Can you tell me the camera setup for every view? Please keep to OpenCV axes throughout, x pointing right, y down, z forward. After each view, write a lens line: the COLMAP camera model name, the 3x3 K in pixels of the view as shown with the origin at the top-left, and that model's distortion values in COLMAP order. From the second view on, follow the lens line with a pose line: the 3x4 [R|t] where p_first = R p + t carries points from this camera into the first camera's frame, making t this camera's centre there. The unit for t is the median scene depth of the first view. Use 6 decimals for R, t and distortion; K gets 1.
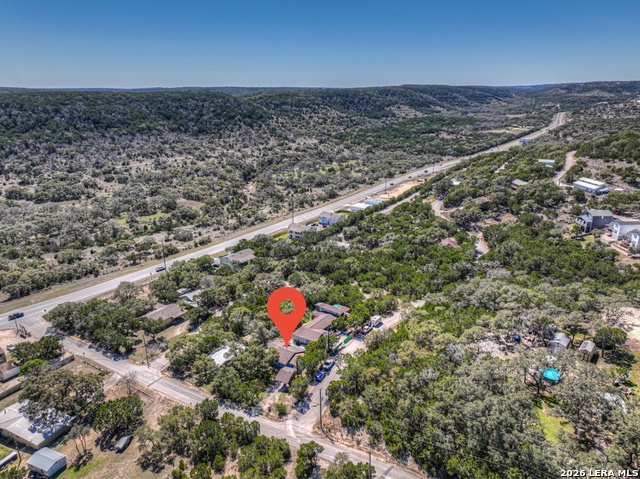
lens RADIAL K [[447.7, 0, 320.0], [0, 447.7, 239.5], [0, 0, 1]] dist [0.005366, 0.008010]
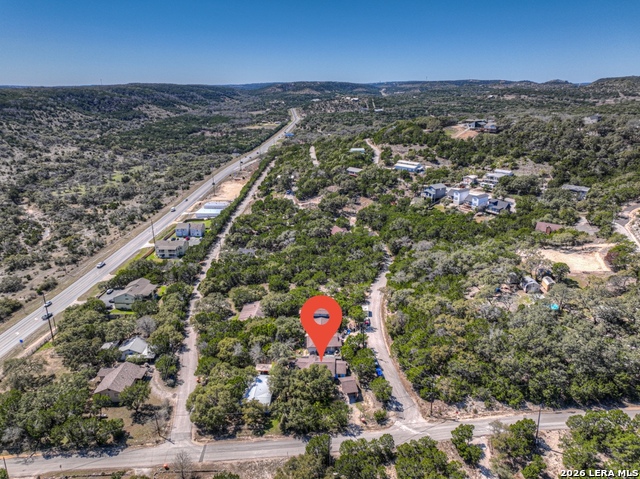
lens RADIAL K [[447.7, 0, 320.0], [0, 447.7, 239.5], [0, 0, 1]] dist [0.005366, 0.008010]
pose [[0.830639, -0.180943, 0.526591, -0.147862], [0.179776, 0.982228, 0.053929, -0.017106], [-0.526991, 0.049873, 0.848406, 0.052066]]
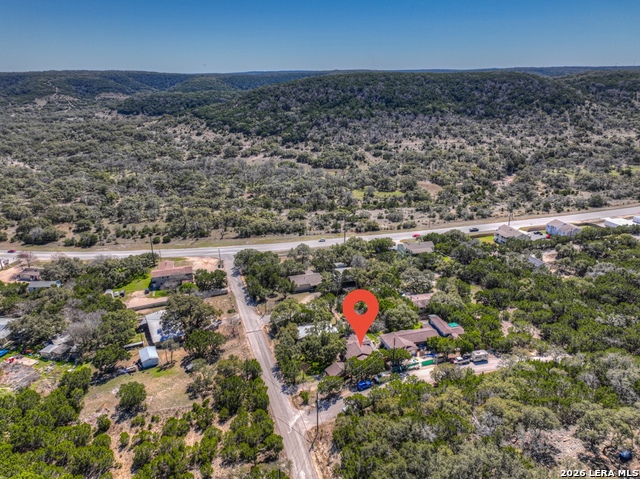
lens RADIAL K [[447.7, 0, 320.0], [0, 447.7, 239.5], [0, 0, 1]] dist [0.005366, 0.008010]
pose [[0.775680, 0.220139, -0.591489, 0.103952], [-0.197618, 0.974785, 0.103638, -0.016698], [0.599389, 0.036499, 0.799625, 0.049603]]
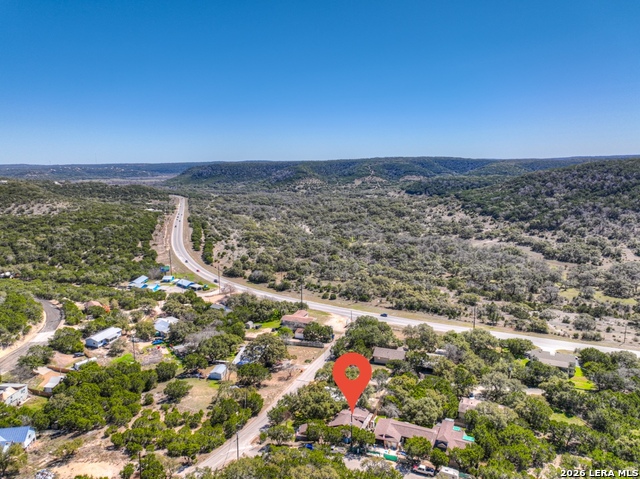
lens RADIAL K [[447.7, 0, 320.0], [0, 447.7, 239.5], [0, 0, 1]] dist [0.005366, 0.008010]
pose [[0.224236, 0.171575, -0.959312, 0.210907], [-0.301329, 0.948348, 0.099180, -0.053400], [0.926779, 0.266829, 0.264354, 0.163956]]
